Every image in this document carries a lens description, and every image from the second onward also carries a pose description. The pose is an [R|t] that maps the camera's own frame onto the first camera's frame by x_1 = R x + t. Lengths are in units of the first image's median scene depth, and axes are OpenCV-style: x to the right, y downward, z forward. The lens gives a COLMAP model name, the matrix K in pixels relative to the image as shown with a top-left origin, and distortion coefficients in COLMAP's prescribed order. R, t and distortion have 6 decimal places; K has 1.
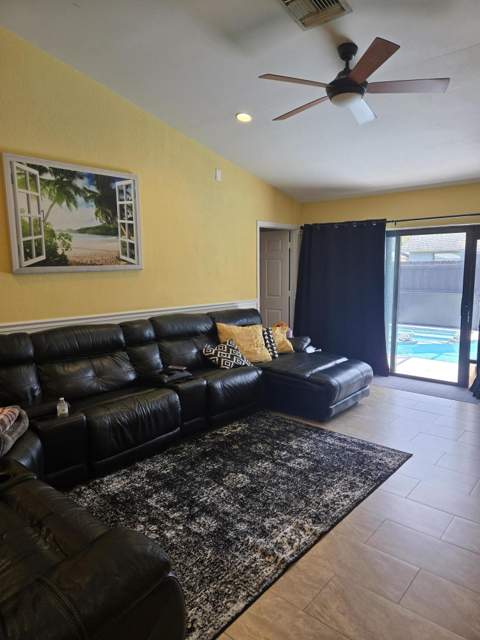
lens RADIAL K [[433.0, 0, 248.7], [0, 433.0, 322.0], [0, 0, 1]] dist [0.071645, -0.063812]
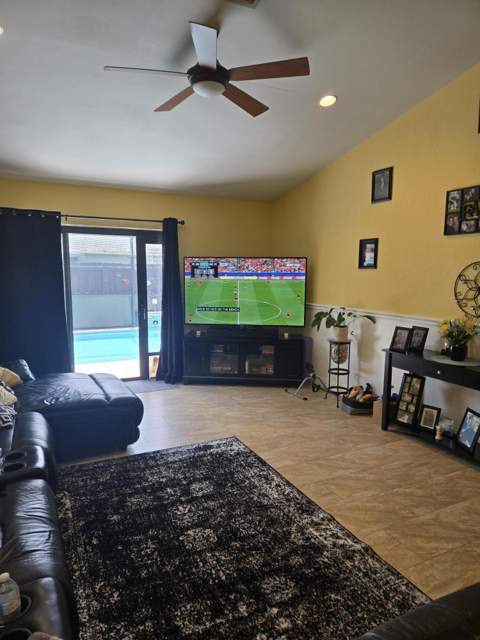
lens RADIAL K [[433.0, 0, 248.7], [0, 433.0, 322.0], [0, 0, 1]] dist [0.071645, -0.063812]
pose [[0.391395, -0.106137, 0.914081, -0.612741], [0.113478, 0.991311, 0.066515, -0.055610], [-0.913199, 0.077695, 0.400039, 0.532714]]
